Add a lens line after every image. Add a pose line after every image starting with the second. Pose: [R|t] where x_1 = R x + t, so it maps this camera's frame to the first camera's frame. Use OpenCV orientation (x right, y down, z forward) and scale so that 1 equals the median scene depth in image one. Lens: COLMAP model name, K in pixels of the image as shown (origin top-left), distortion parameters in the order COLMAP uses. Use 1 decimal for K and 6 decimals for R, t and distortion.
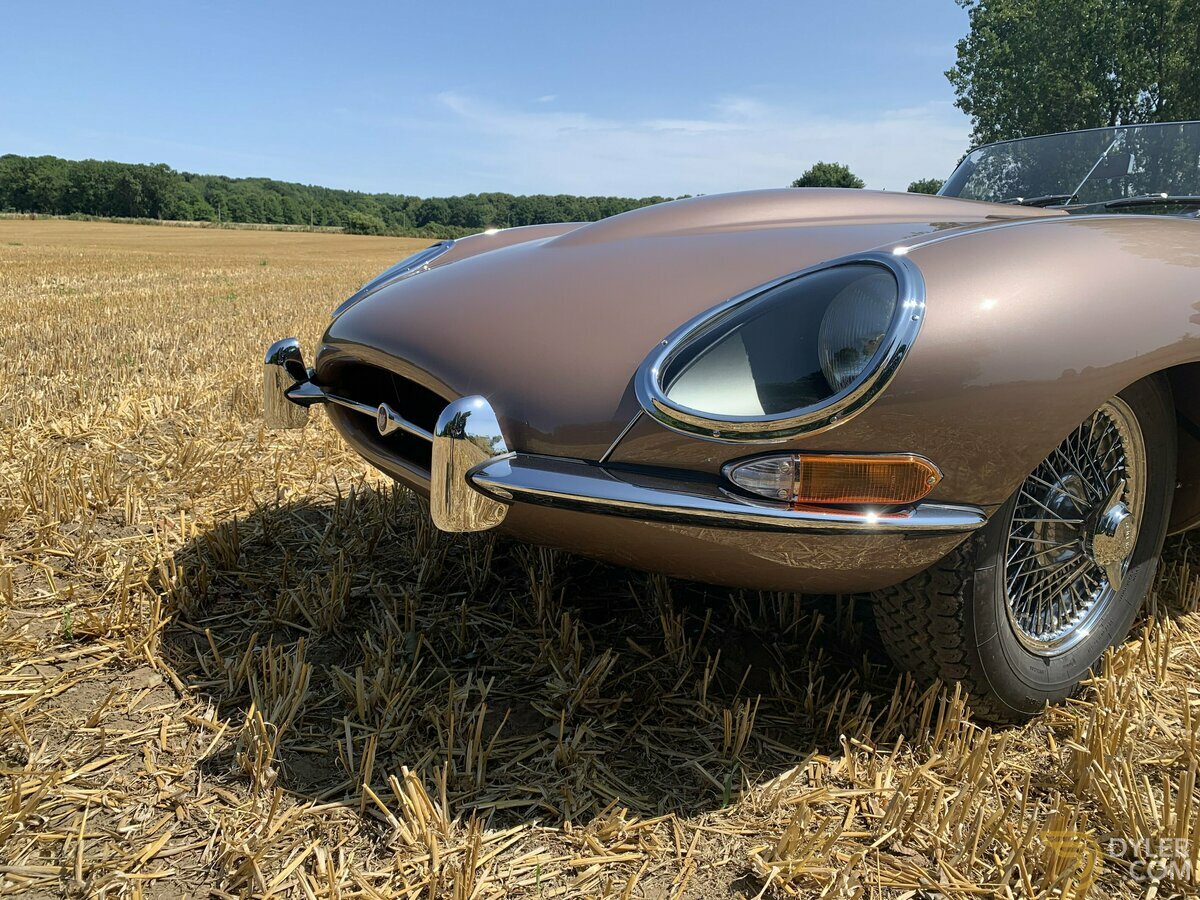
lens RADIAL K [[910.2, 0, 598.7], [0, 910.2, 438.9], [0, 0, 1]] dist [0.031089, -0.029774]
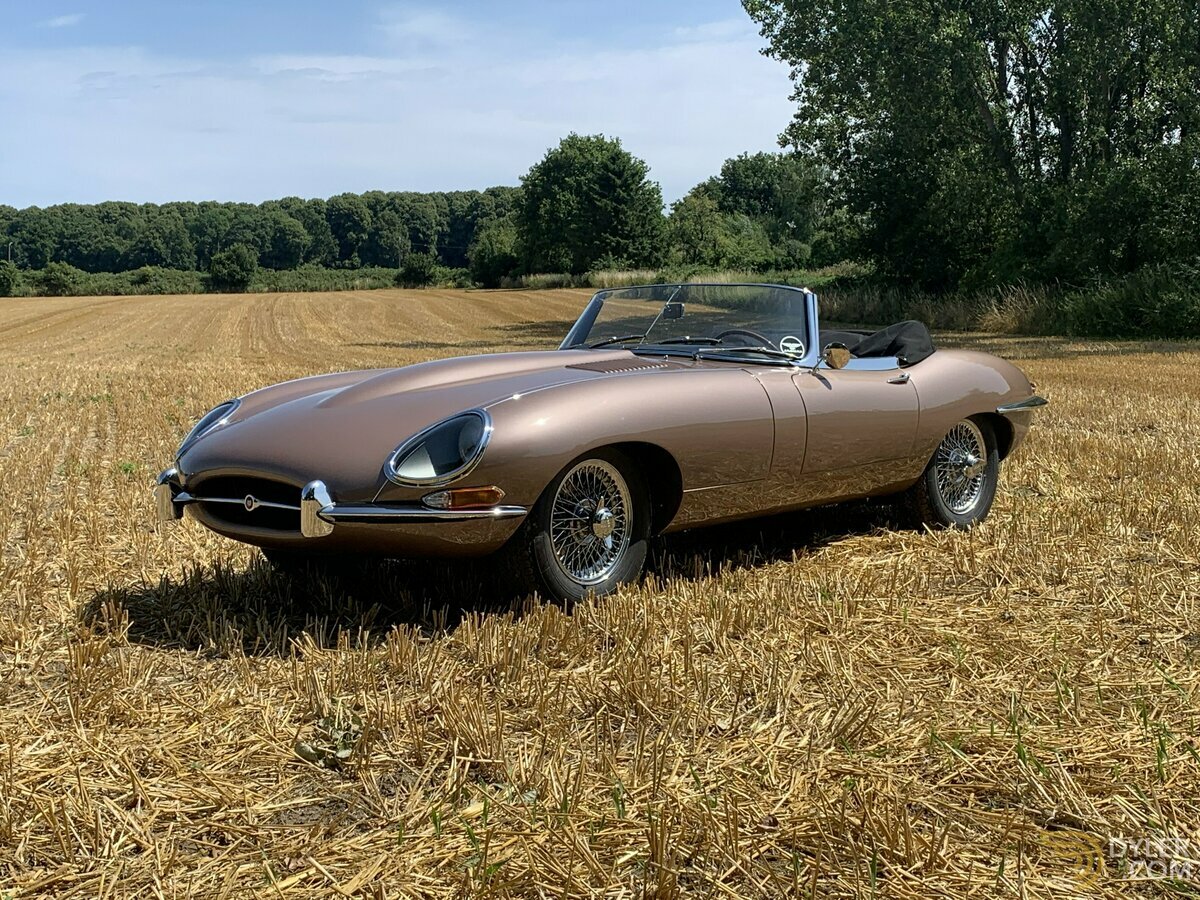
lens RADIAL K [[1715.7, 0, 597.0], [0, 1715.7, 447.0], [0, 0, 1]] dist [0.041720, 0.000000]
pose [[0.971053, -0.080417, 0.224920, -0.353097], [0.104694, 0.989648, -0.098166, 0.318279], [-0.214698, 0.118872, 0.969420, -2.924032]]
